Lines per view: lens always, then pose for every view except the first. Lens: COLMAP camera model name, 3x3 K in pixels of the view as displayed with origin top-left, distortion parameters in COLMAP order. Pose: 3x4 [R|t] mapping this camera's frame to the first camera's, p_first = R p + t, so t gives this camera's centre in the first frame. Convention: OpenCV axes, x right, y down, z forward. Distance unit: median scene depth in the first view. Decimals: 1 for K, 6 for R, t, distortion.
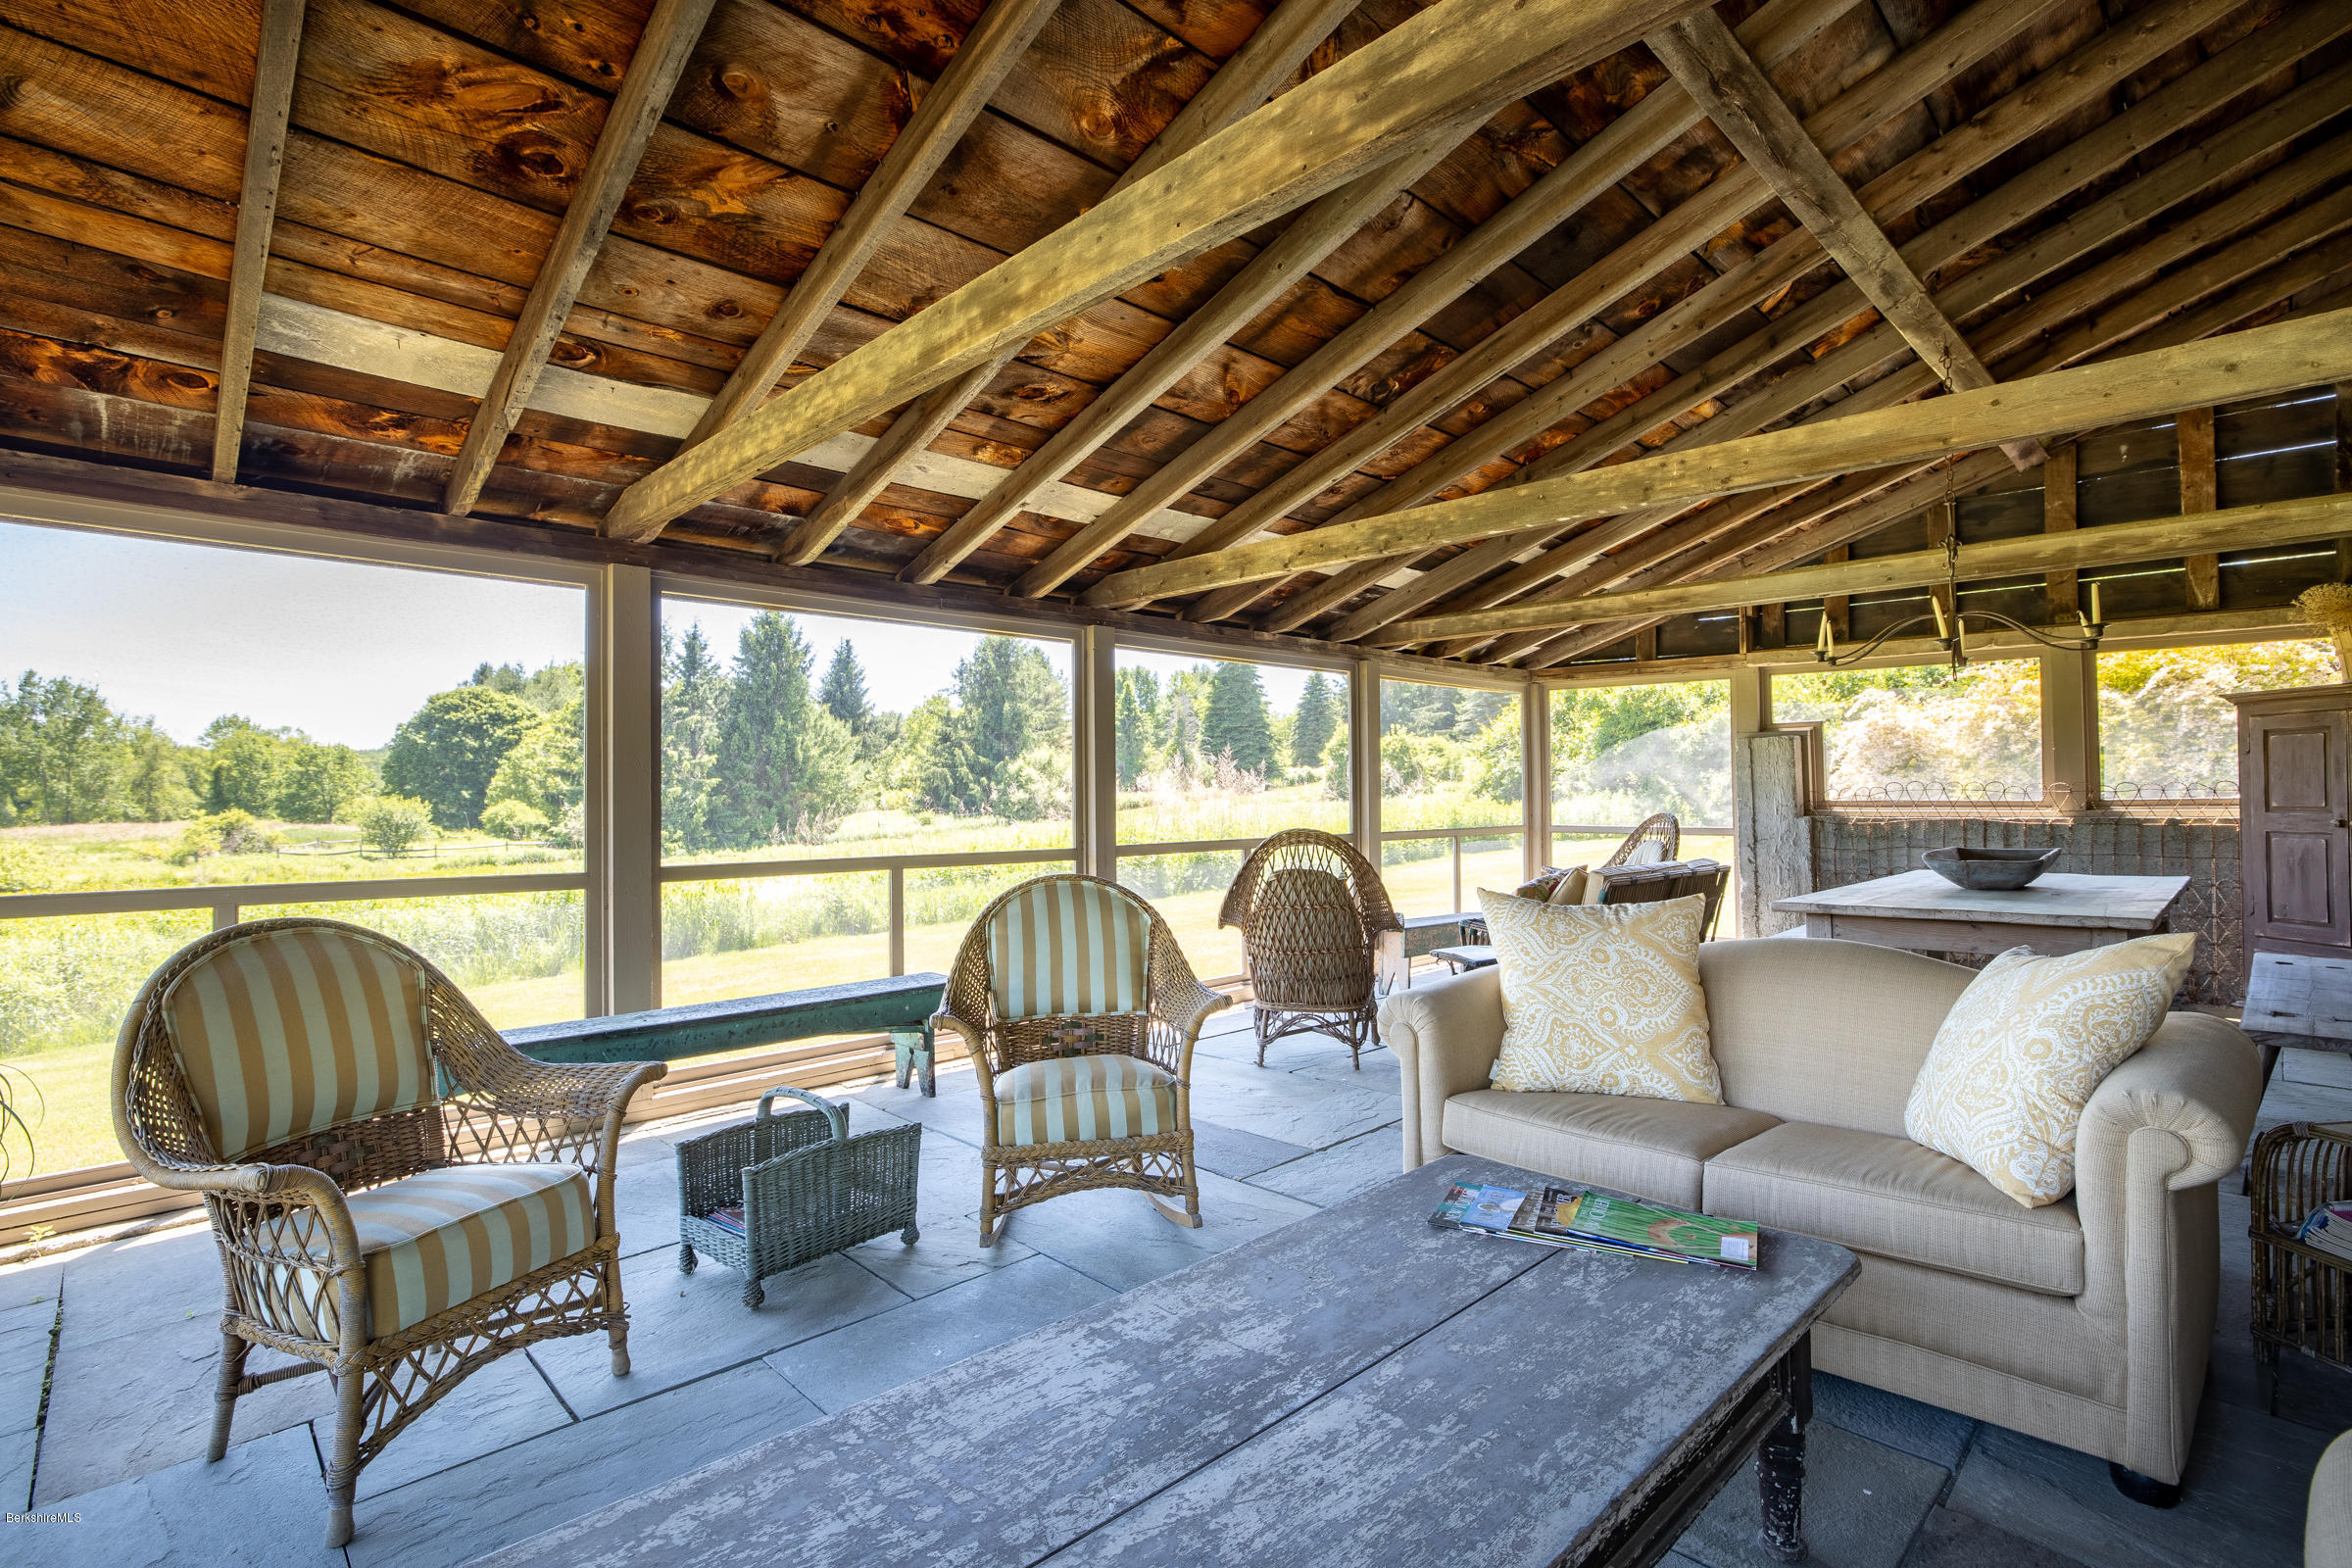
lens RADIAL K [[1159.8, 0, 1176.0], [0, 1159.8, 784.0], [0, 0, 1]] dist [-0.052401, 0.029590]
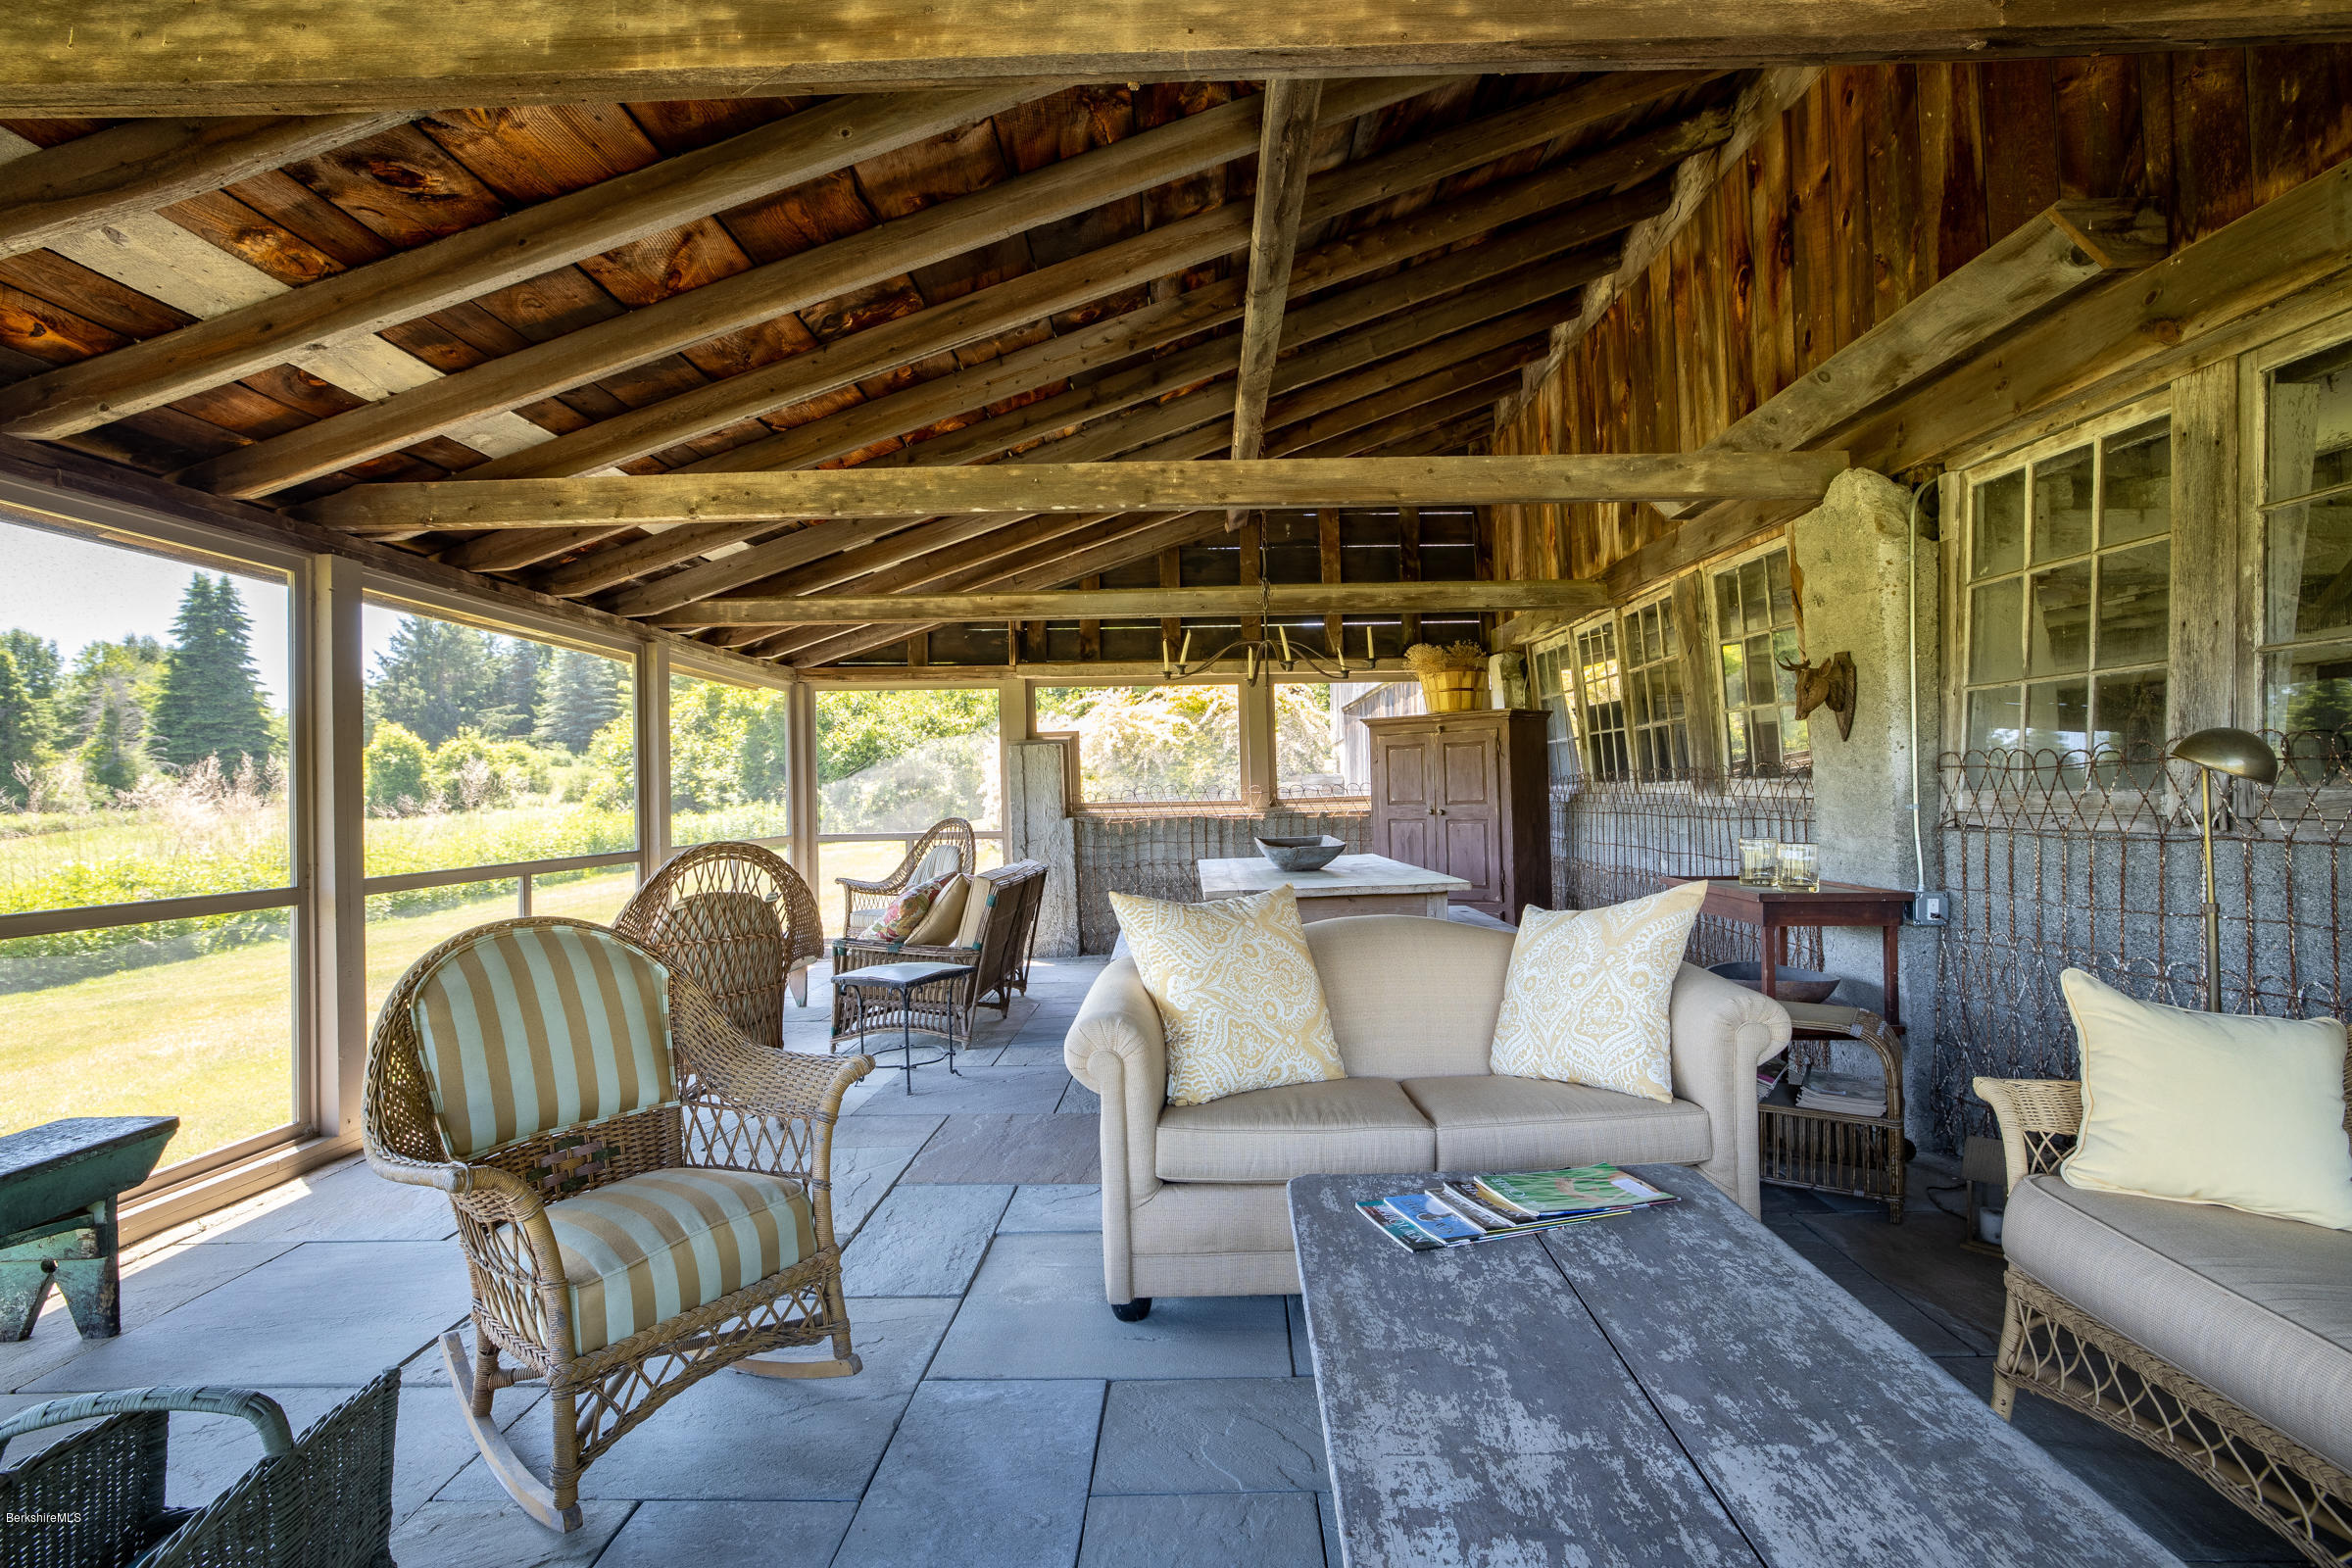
lens RADIAL K [[1159.8, 0, 1176.0], [0, 1159.8, 784.0], [0, 0, 1]] dist [-0.052401, 0.029590]
pose [[0.689353, -0.001010, 0.724424, -0.230648], [0.009808, 0.999920, -0.007939, 0.007411], [-0.724359, 0.012578, 0.689309, 0.205774]]
